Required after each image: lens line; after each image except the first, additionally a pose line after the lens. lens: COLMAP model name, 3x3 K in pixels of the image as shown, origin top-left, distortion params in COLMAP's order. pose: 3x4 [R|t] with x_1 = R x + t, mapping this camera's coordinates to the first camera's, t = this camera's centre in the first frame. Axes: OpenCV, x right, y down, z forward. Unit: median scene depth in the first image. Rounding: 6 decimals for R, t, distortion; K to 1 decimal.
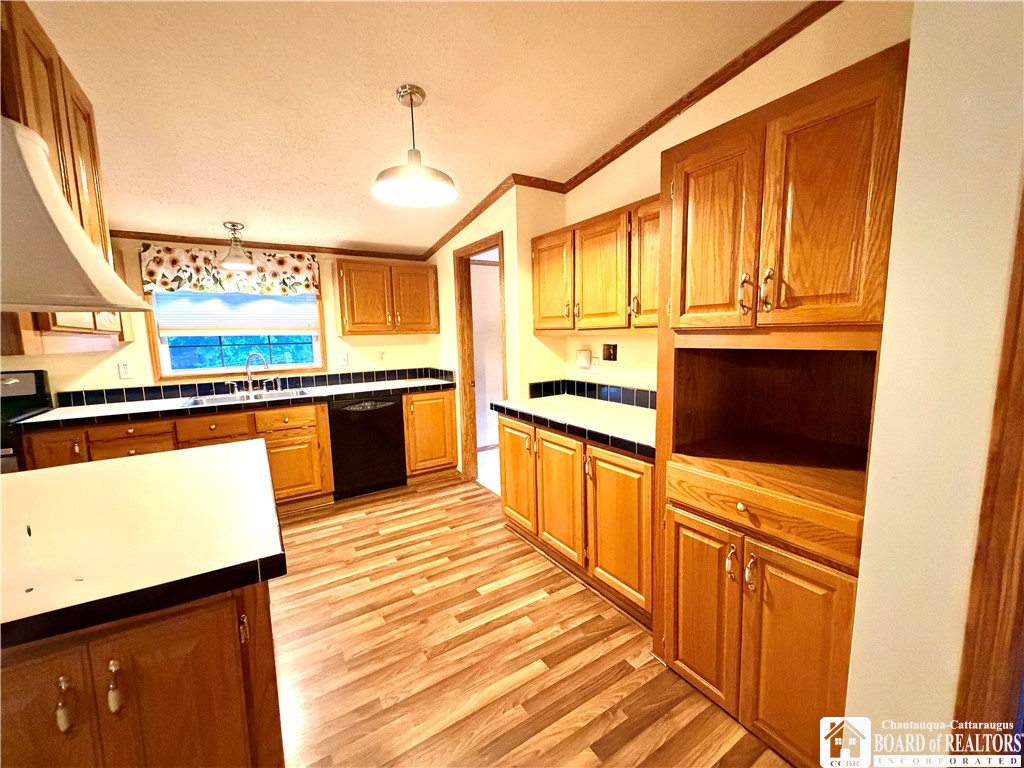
lens RADIAL K [[409.4, 0, 506.1], [0, 409.4, 385.4], [0, 0, 1]] dist [-0.001767, 0.000985]
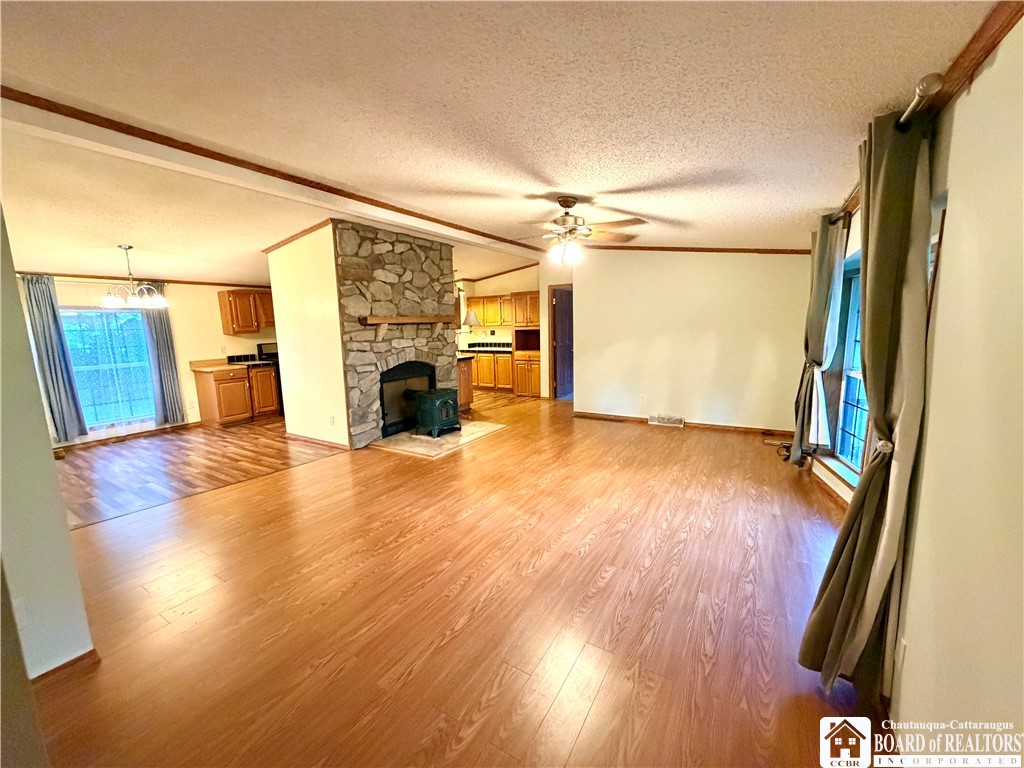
lens RADIAL K [[409.4, 0, 509.3], [0, 409.4, 386.3], [0, 0, 1]] dist [-0.001767, 0.000985]
pose [[0.893331, -0.068708, 0.444116, -1.371212], [0.061134, 0.997636, 0.031372, 0.311635], [-0.445222, -0.000875, 0.895420, -2.475163]]
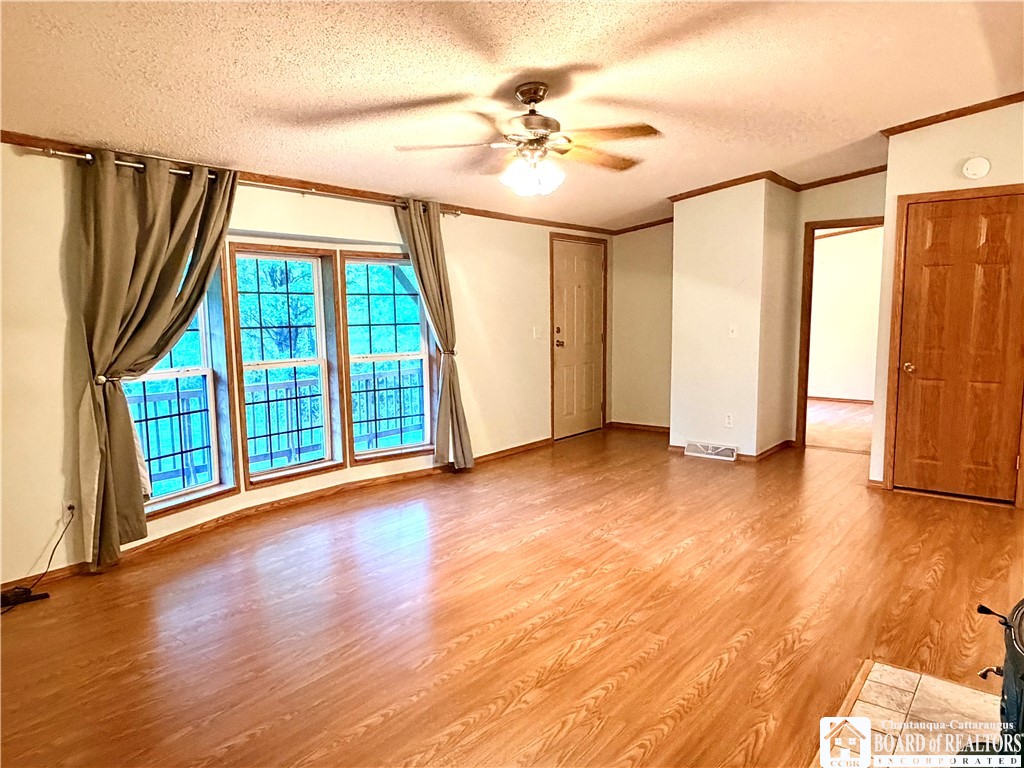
lens RADIAL K [[684.4, 0, 511.7], [0, 684.4, 389.8], [0, 0, 1]] dist [-0.001125, 0.002112]
pose [[-0.938258, 0.070837, -0.338605, 0.059790], [-0.014924, 0.969610, 0.244199, -0.013977], [0.345613, 0.234175, -0.908688, 0.159583]]
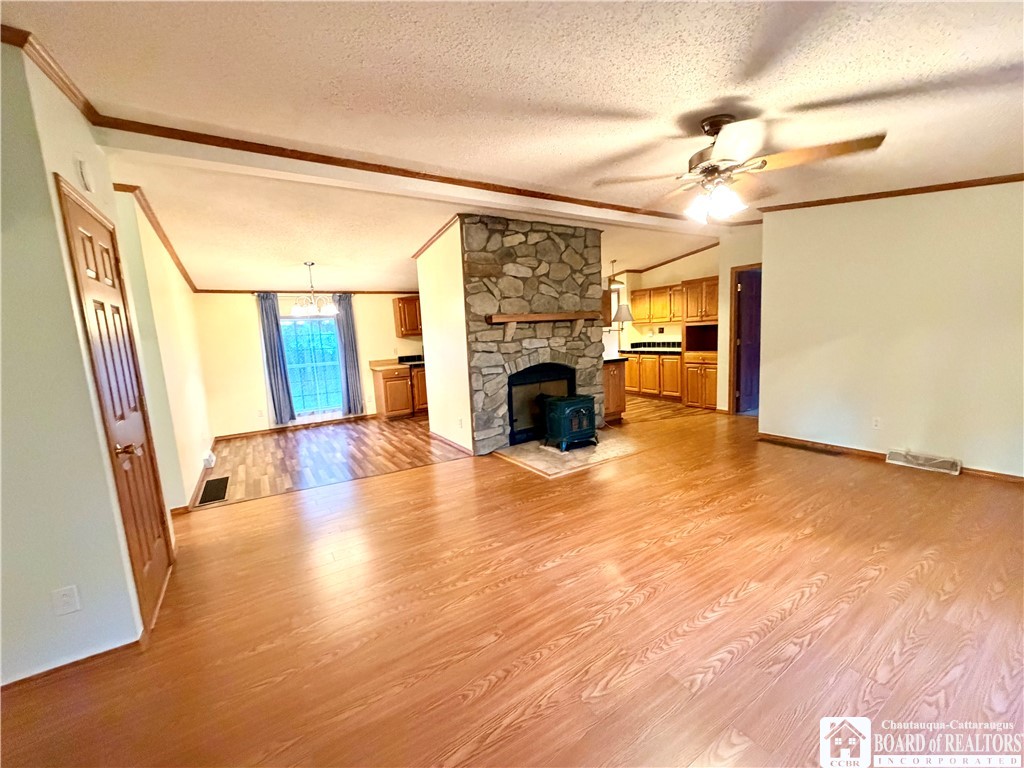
lens RADIAL K [[409.4, 0, 508.6], [0, 409.4, 385.3], [0, 0, 1]] dist [-0.001767, 0.000985]
pose [[0.999435, -0.032304, 0.009252, -1.022220], [0.032257, 0.999466, 0.005126, 0.304537], [-0.009412, -0.004825, 0.999944, -2.228824]]
